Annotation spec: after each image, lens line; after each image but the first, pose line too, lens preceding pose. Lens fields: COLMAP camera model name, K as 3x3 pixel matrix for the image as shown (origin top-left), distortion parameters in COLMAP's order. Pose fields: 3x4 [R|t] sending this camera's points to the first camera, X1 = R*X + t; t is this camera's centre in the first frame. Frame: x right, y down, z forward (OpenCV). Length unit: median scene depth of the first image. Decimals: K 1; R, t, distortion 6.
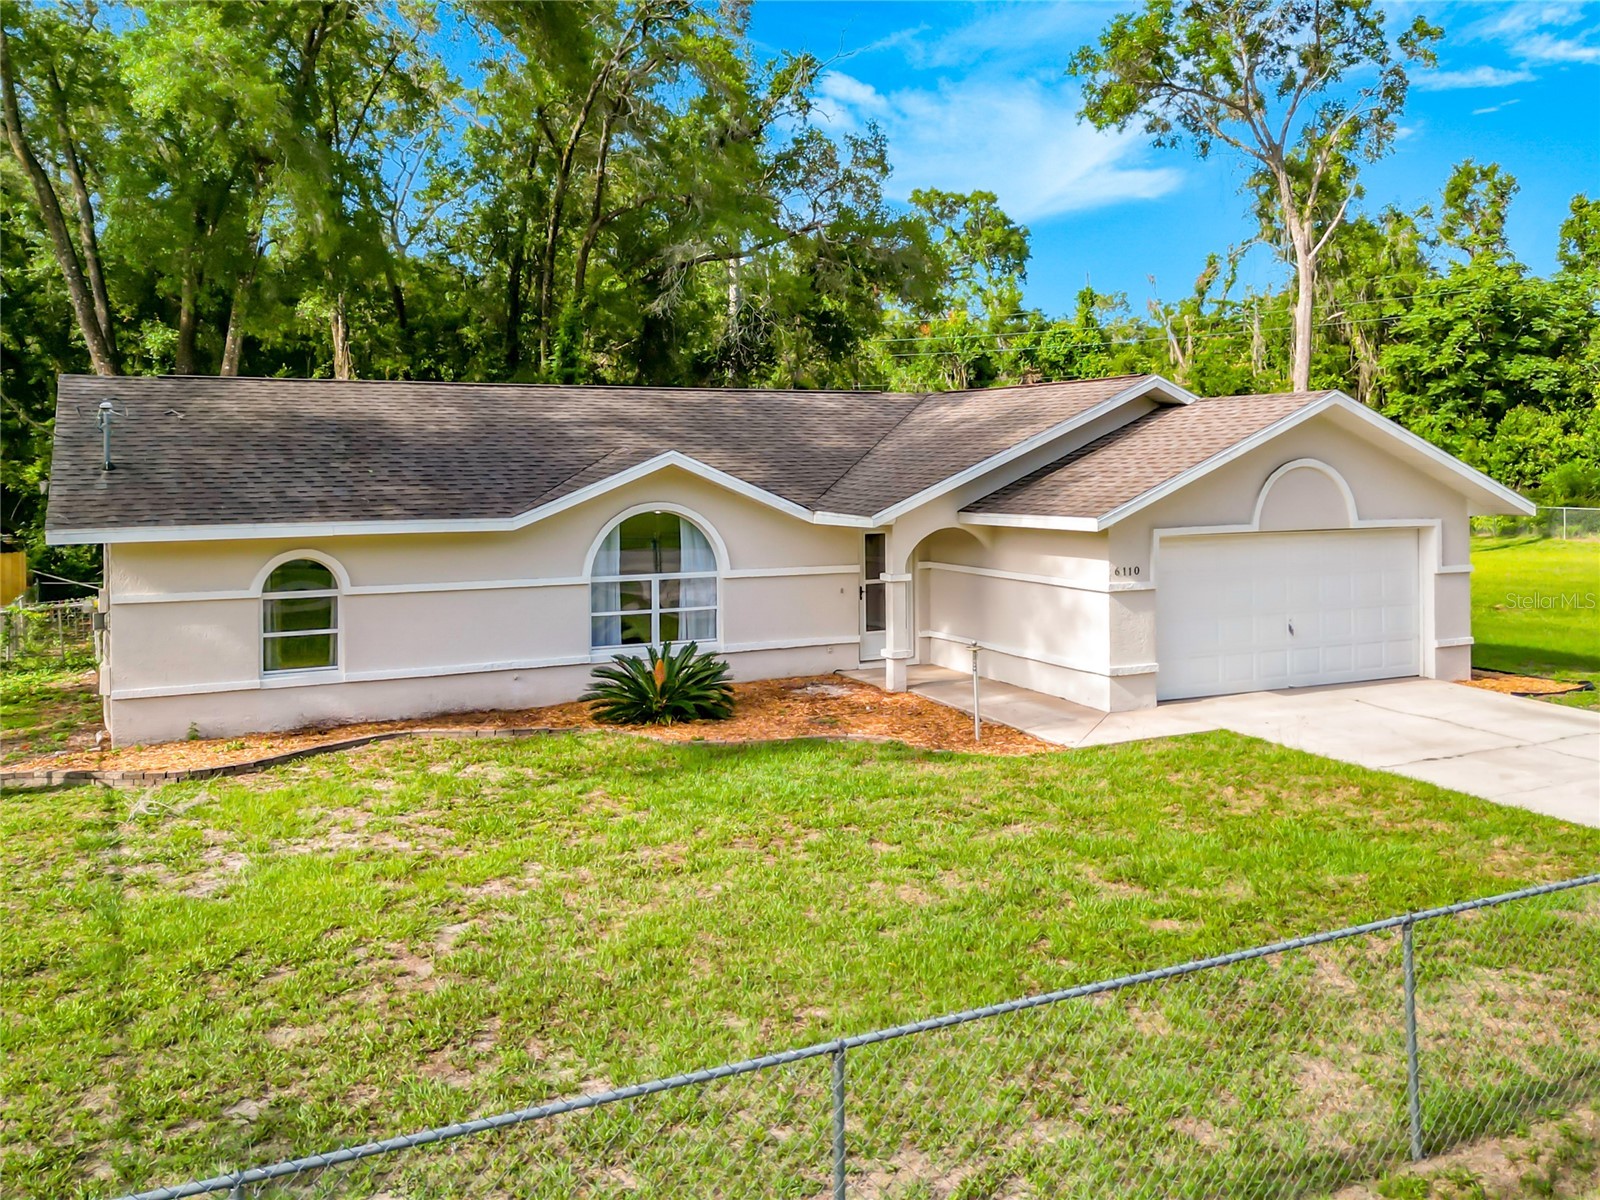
lens RADIAL K [[1412.2, 0, 830.1], [0, 1412.2, 550.0], [0, 0, 1]] dist [0.031451, -0.027871]
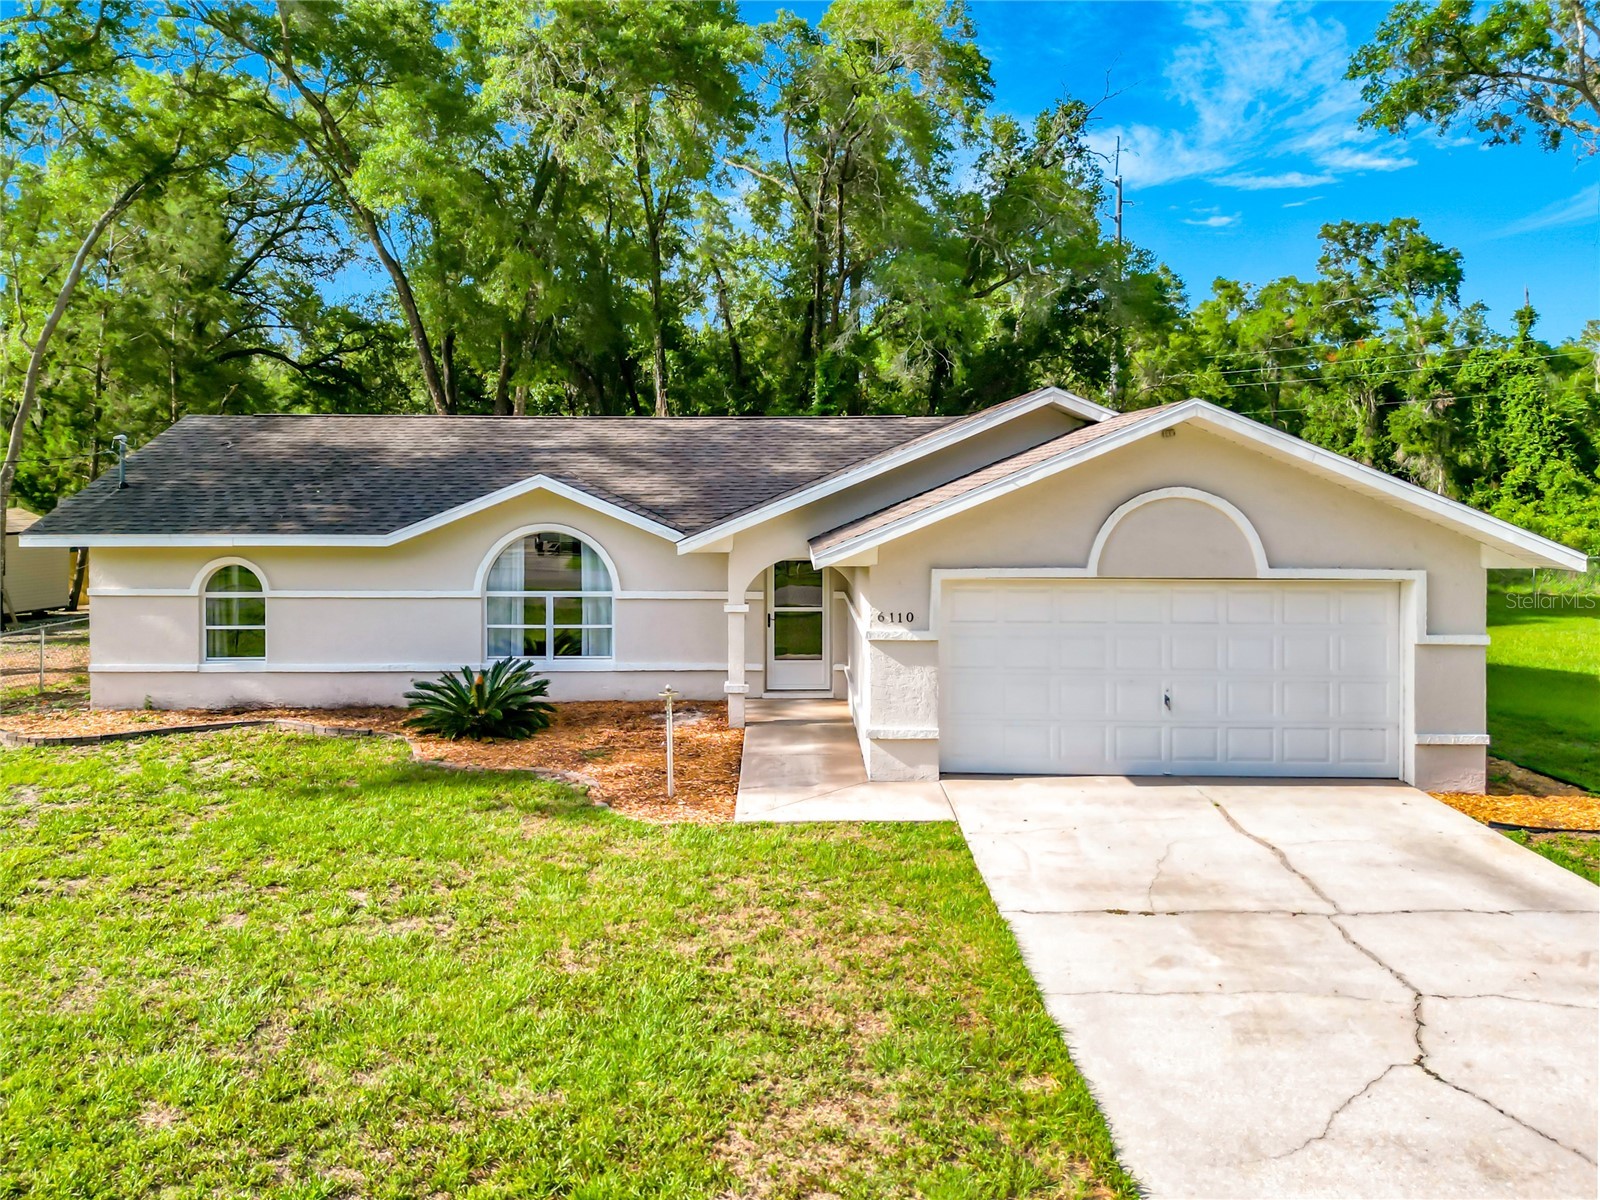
lens RADIAL K [[1136.5, 0, 754.0], [0, 1136.5, 531.2], [0, 0, 1]] dist [0.055790, -0.036295]
pose [[0.884009, 0.025987, -0.466747, 0.409754], [-0.035942, 0.999277, -0.012435, -0.023043], [0.466086, 0.027768, 0.884303, 0.312554]]
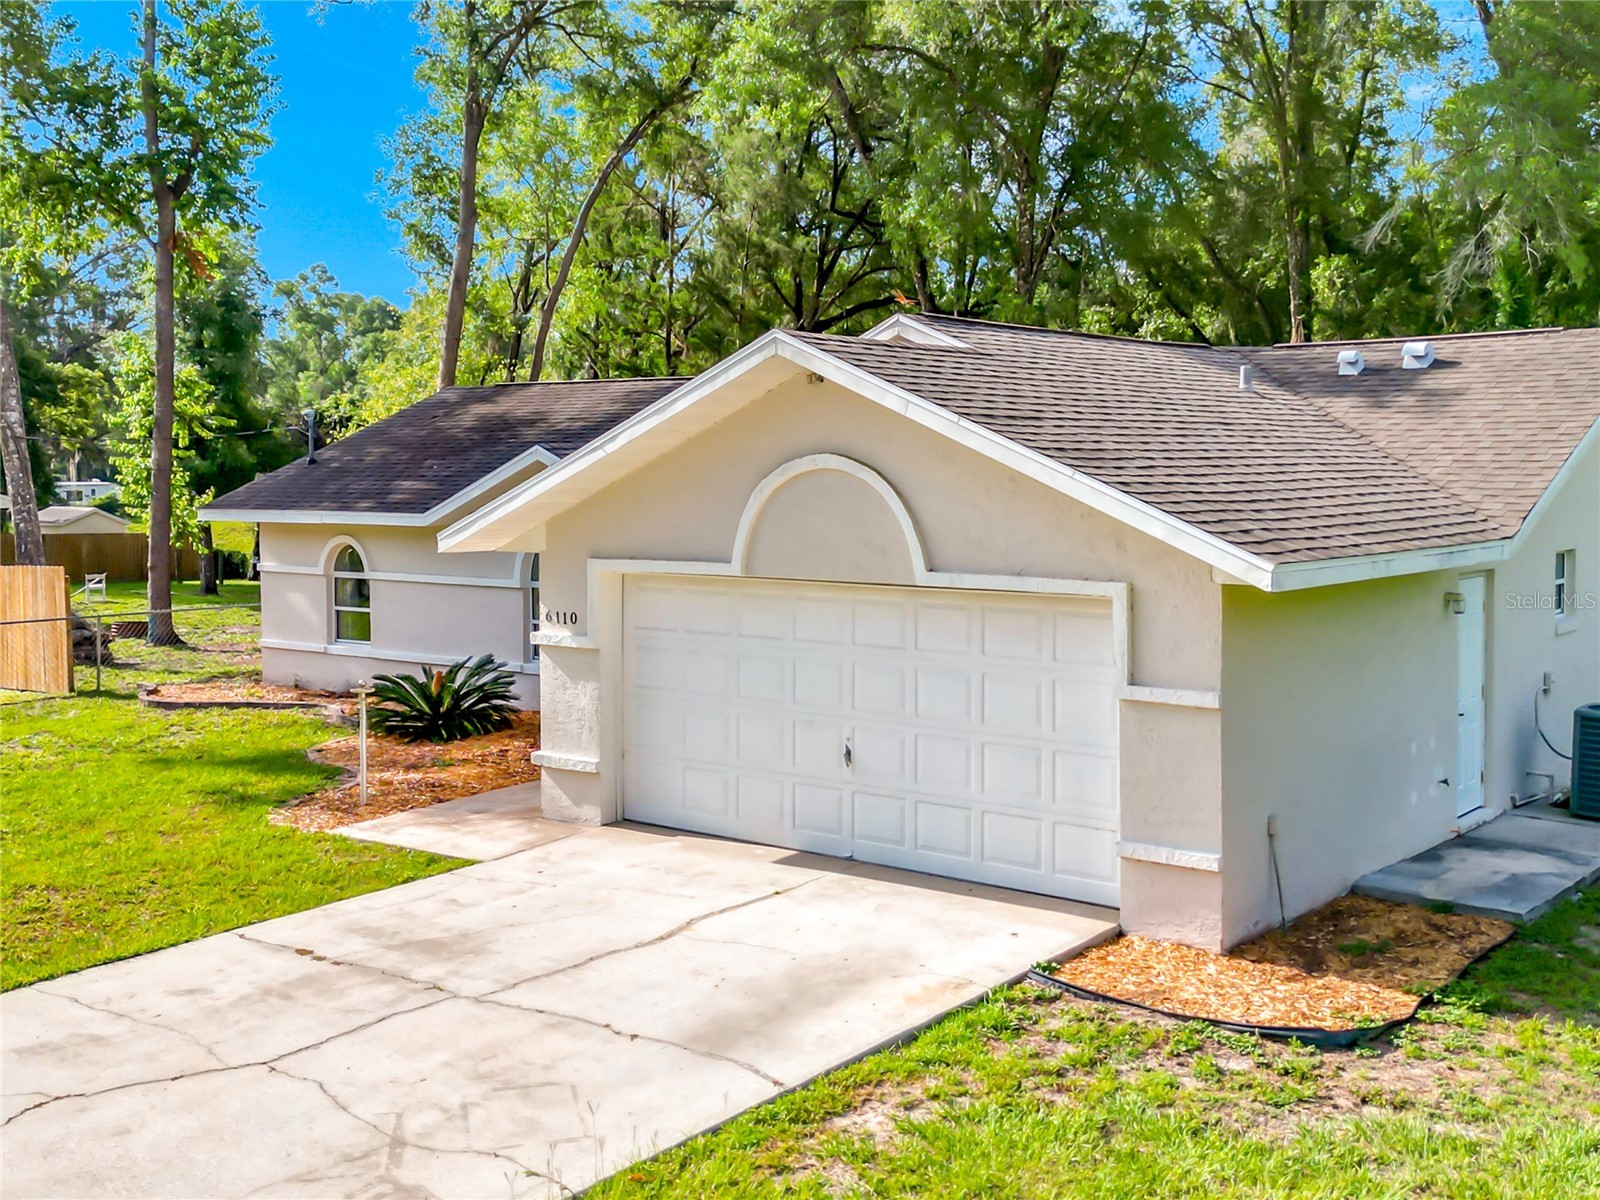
lens RADIAL K [[1679.4, 0, 859.9], [0, 1679.4, 521.5], [0, 0, 1]] dist [0.075880, 0.000000]
pose [[0.432124, 0.035328, -0.901122, 0.916378], [-0.054922, 0.998409, 0.012804, -0.045985], [0.900140, 0.043958, 0.433377, 0.694011]]
